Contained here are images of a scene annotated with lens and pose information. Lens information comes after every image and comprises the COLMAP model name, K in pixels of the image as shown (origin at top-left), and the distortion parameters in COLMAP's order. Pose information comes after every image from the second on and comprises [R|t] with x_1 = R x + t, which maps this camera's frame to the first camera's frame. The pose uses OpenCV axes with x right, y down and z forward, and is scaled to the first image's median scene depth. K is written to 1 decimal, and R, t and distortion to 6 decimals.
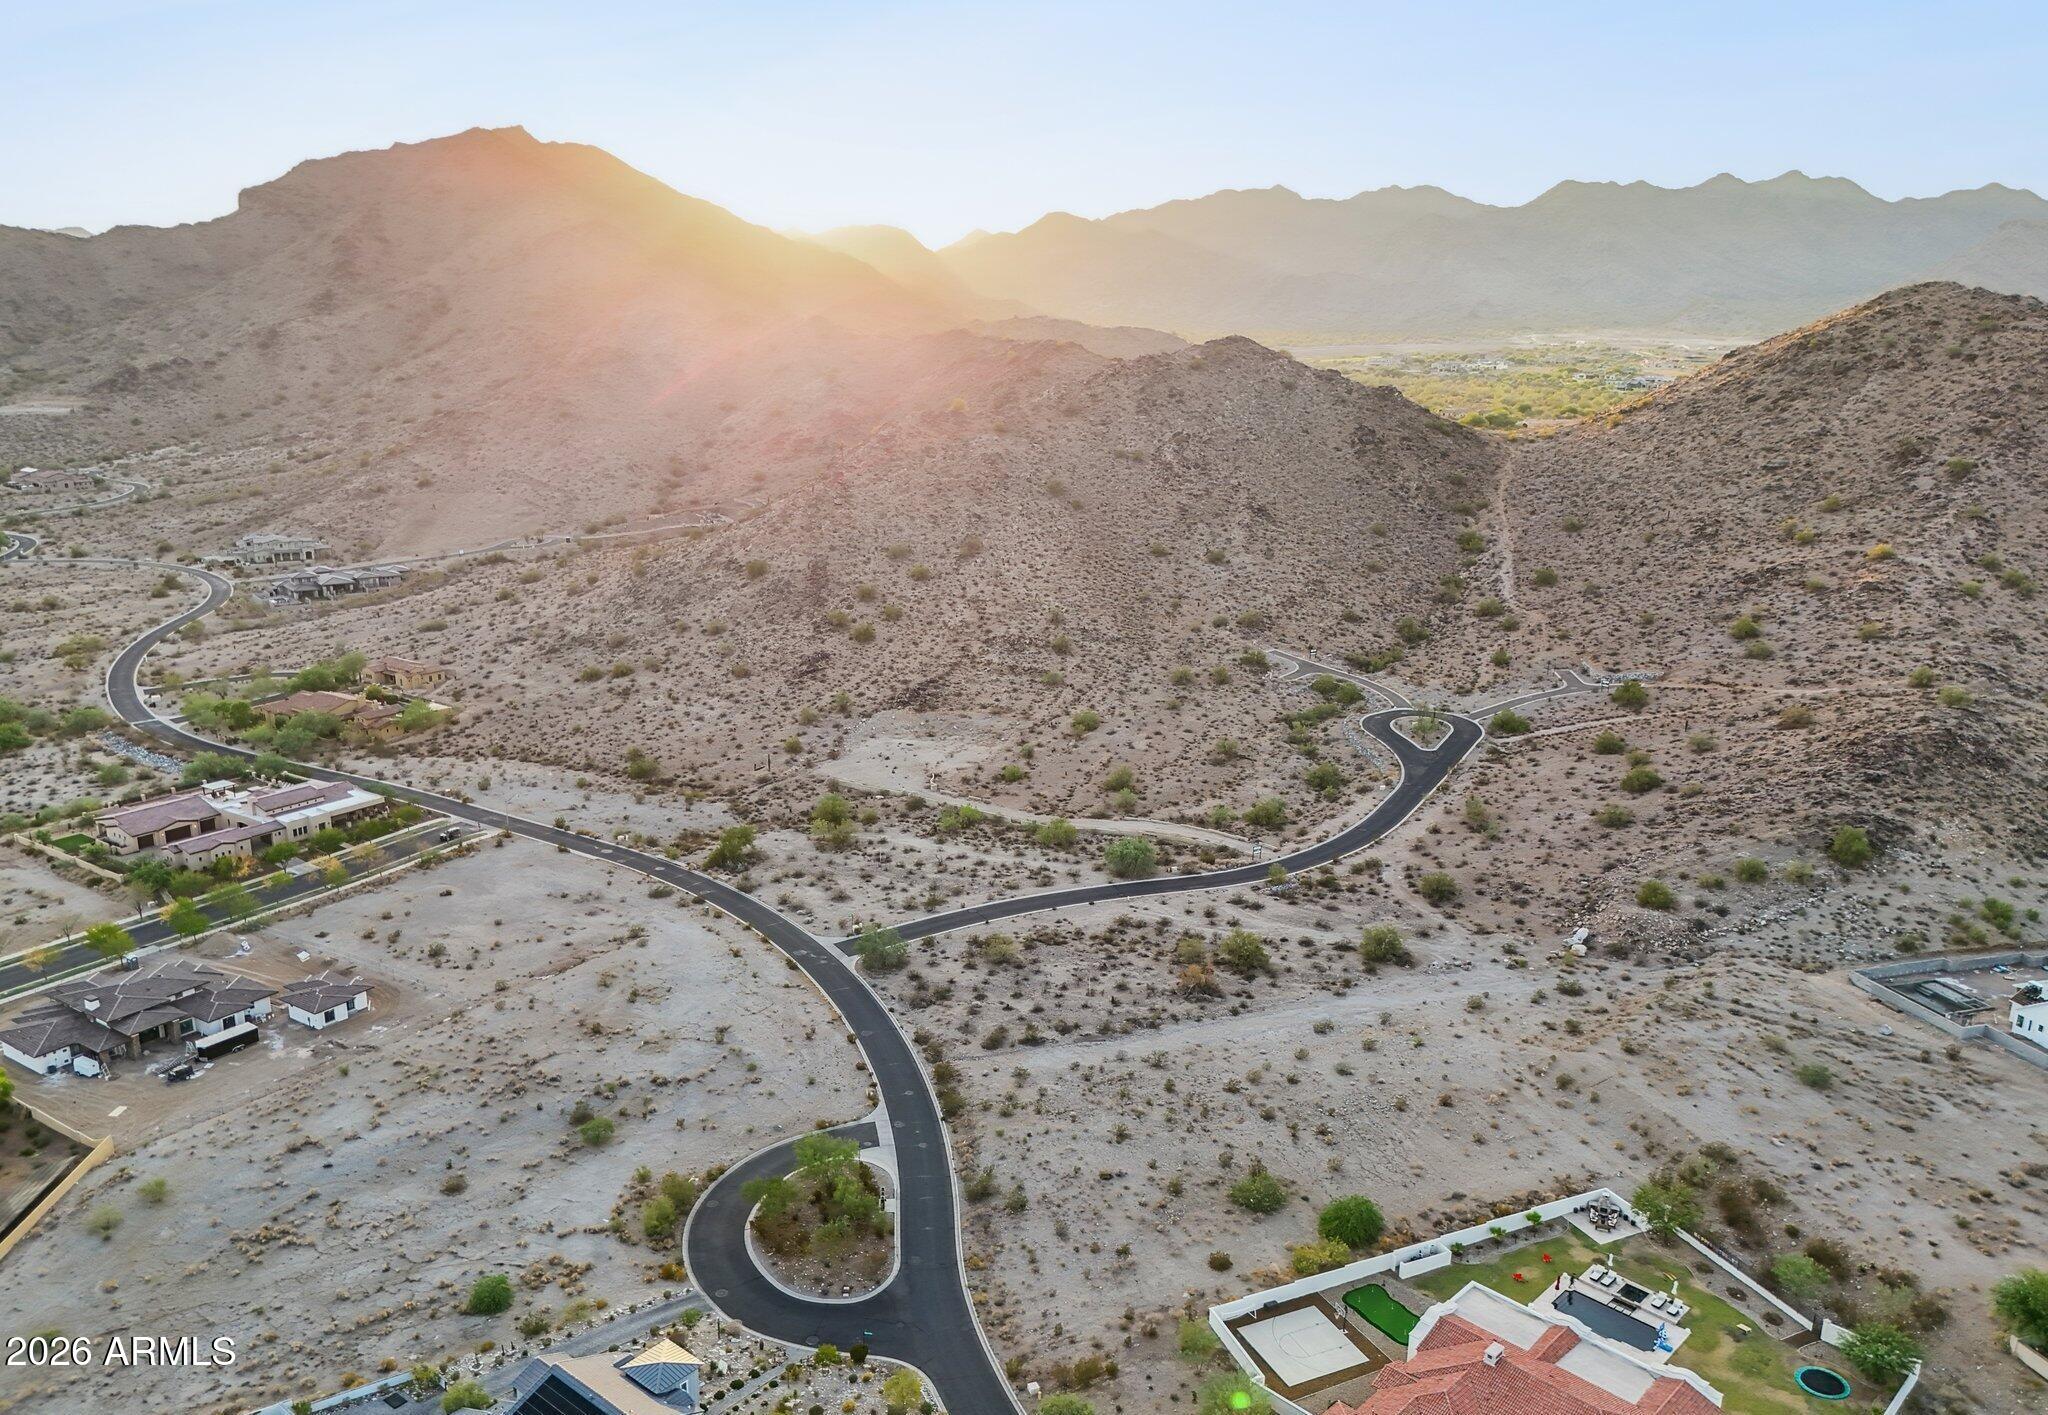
lens RADIAL K [[1528.4, 0, 1030.3], [0, 1528.4, 750.4], [0, 0, 1]] dist [0.080858, -0.088493]
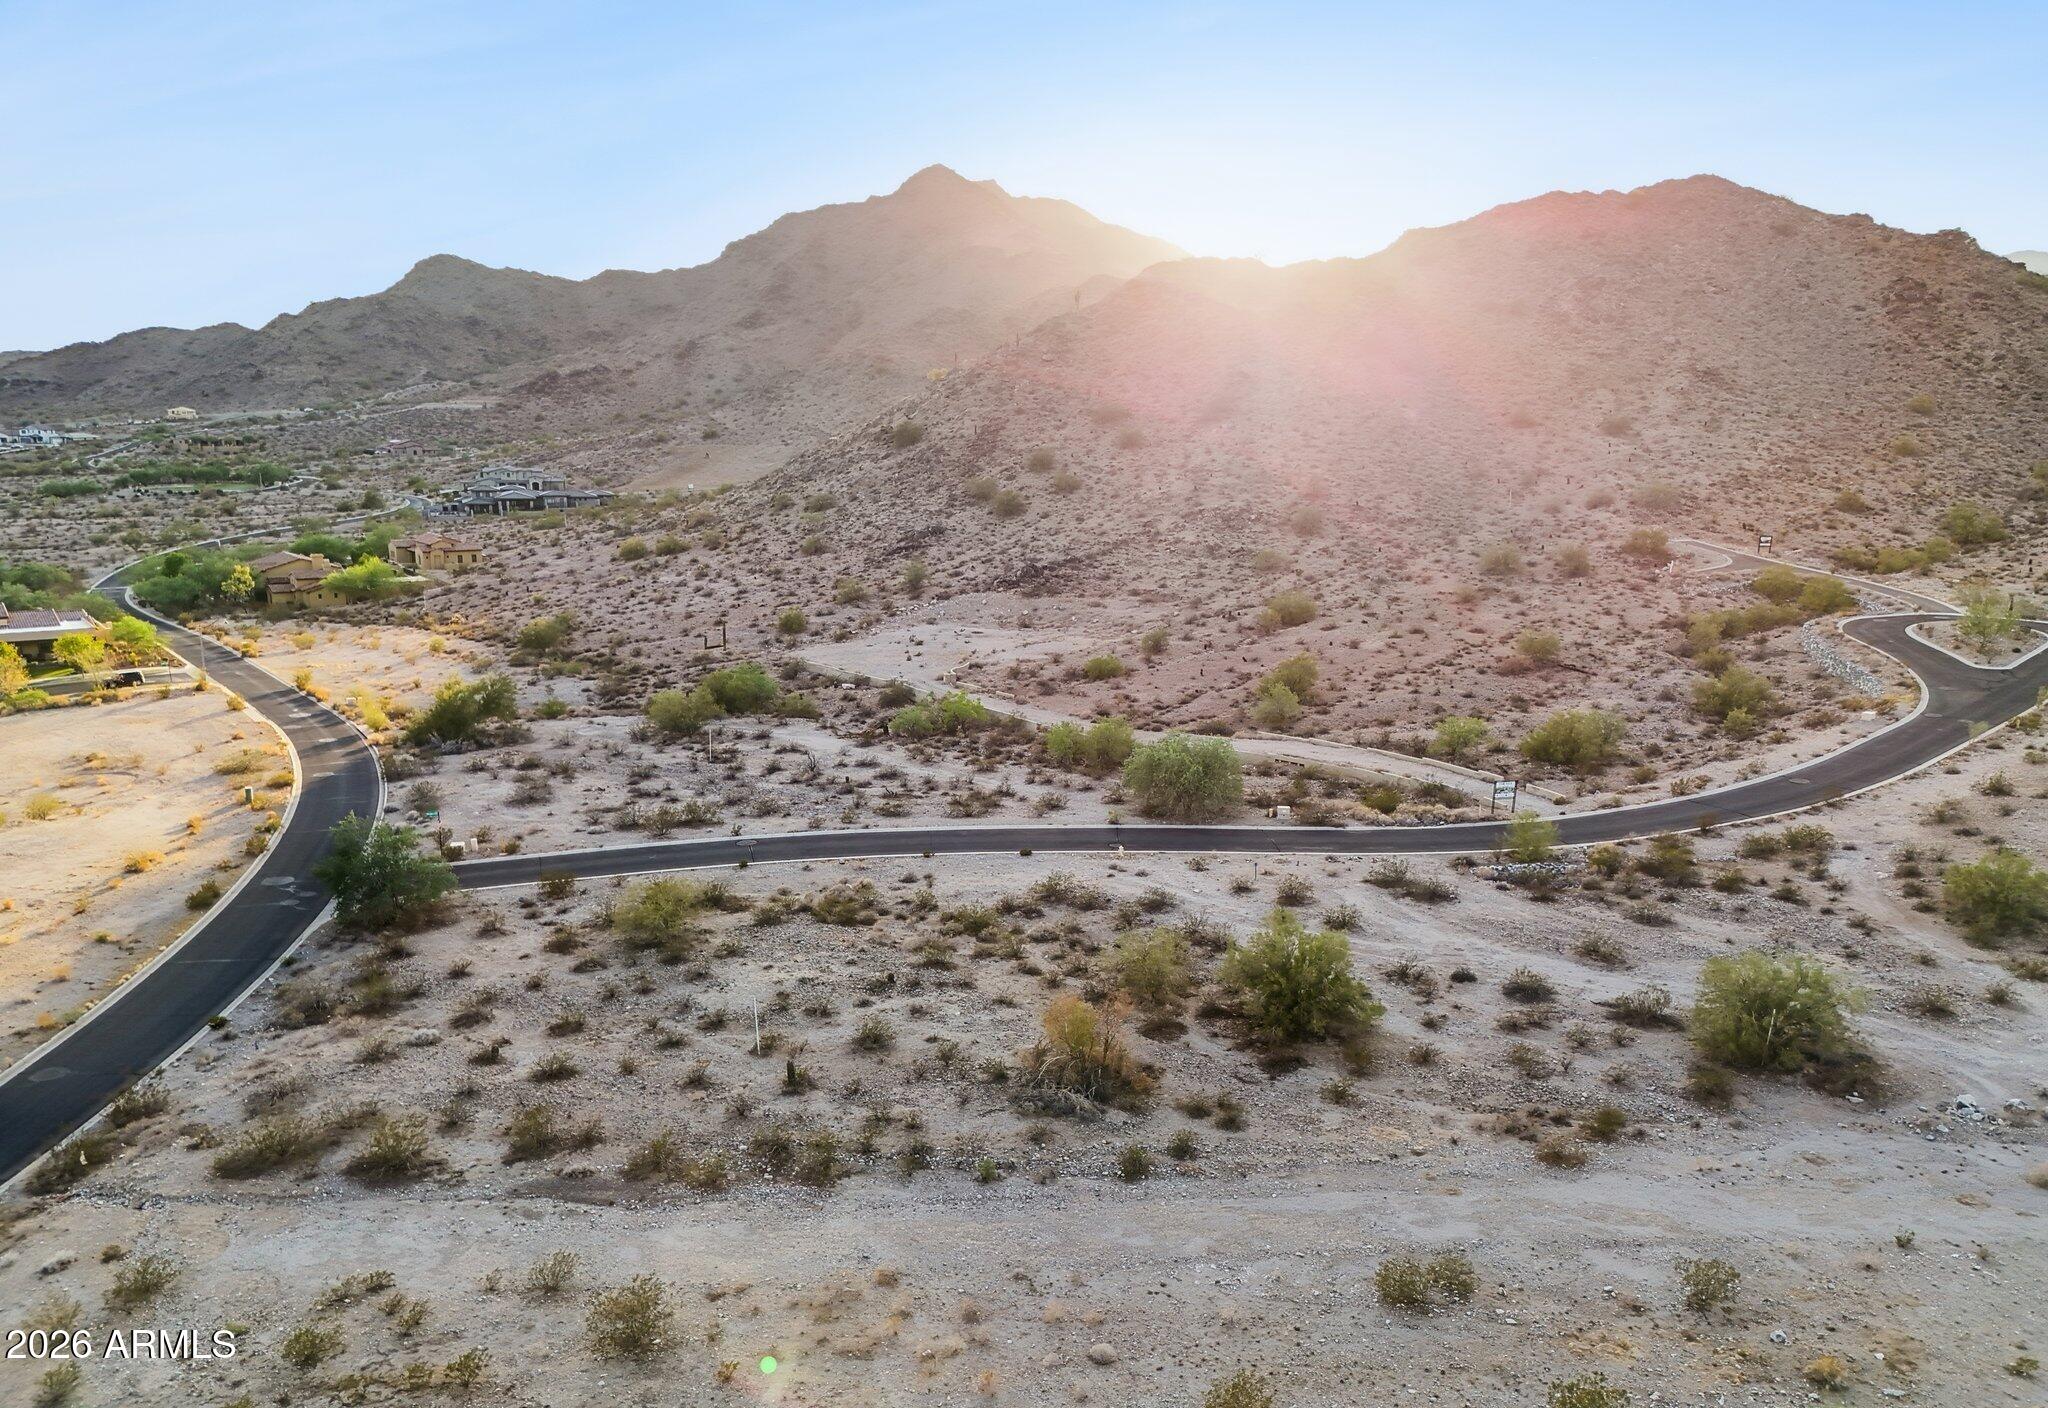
lens RADIAL K [[1533.1, 0, 1036.0], [0, 1533.1, 733.5], [0, 0, 1]] dist [0.076940, -0.087591]
pose [[0.951299, 0.061980, -0.301974, 0.117937], [-0.084086, 0.994605, -0.060752, 0.066296], [0.296579, 0.083185, 0.951379, 0.433219]]
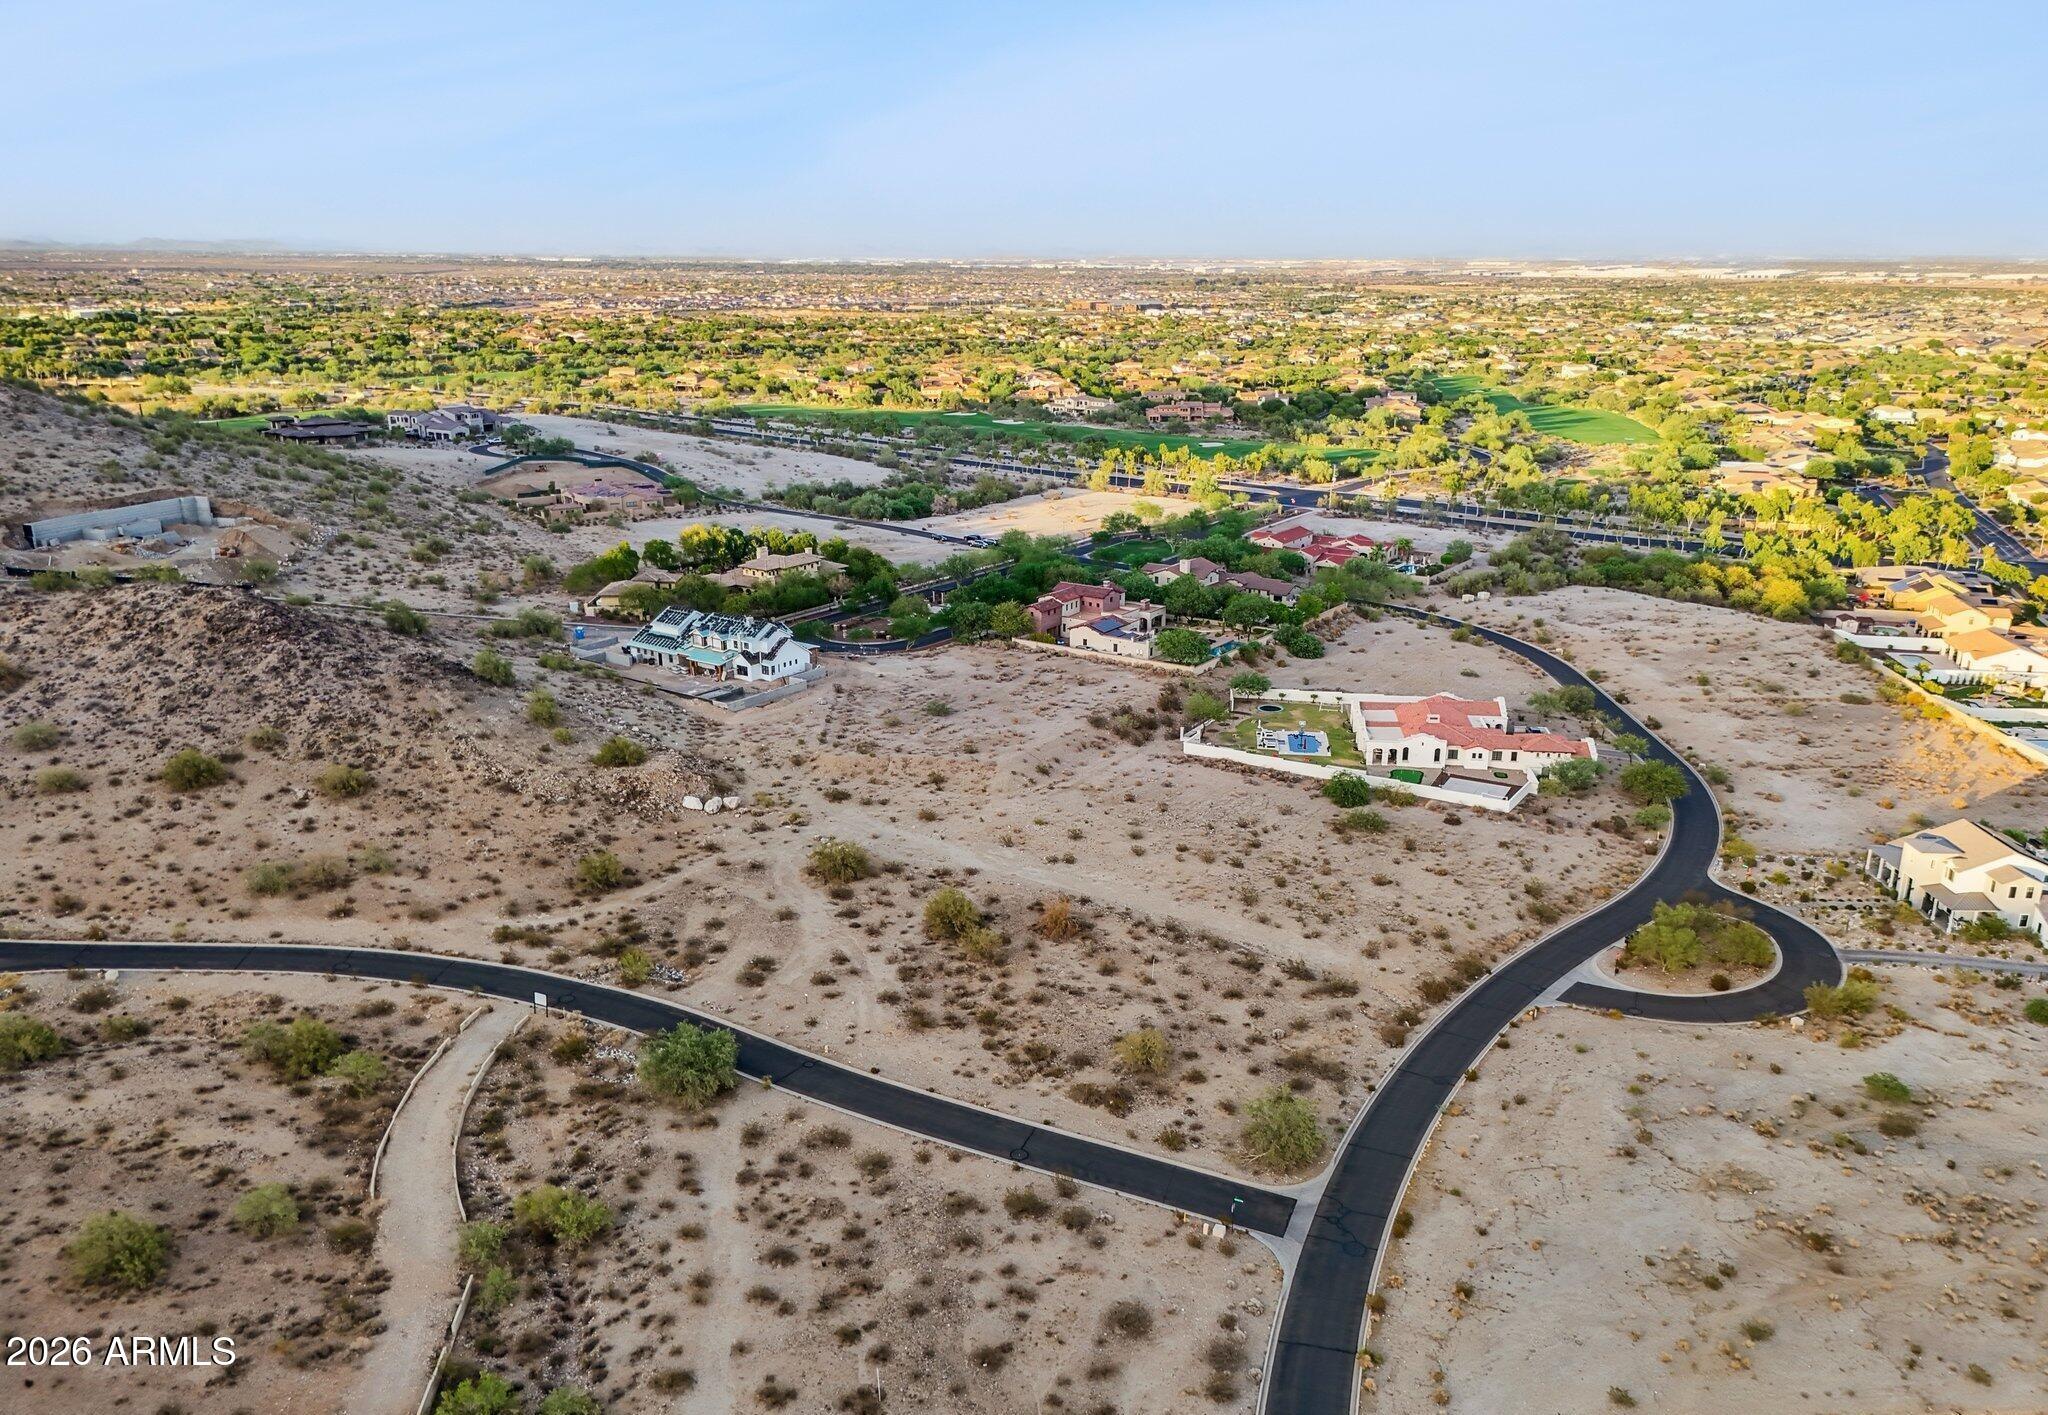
lens RADIAL K [[1528.4, 0, 1025.9], [0, 1528.4, 797.9], [0, 0, 1]] dist [0.080858, -0.088493]
pose [[-0.604404, -0.285156, 0.743896, -0.290433], [0.208245, 0.844736, 0.493007, -0.192962], [-0.768979, 0.452888, -0.451180, 0.839302]]
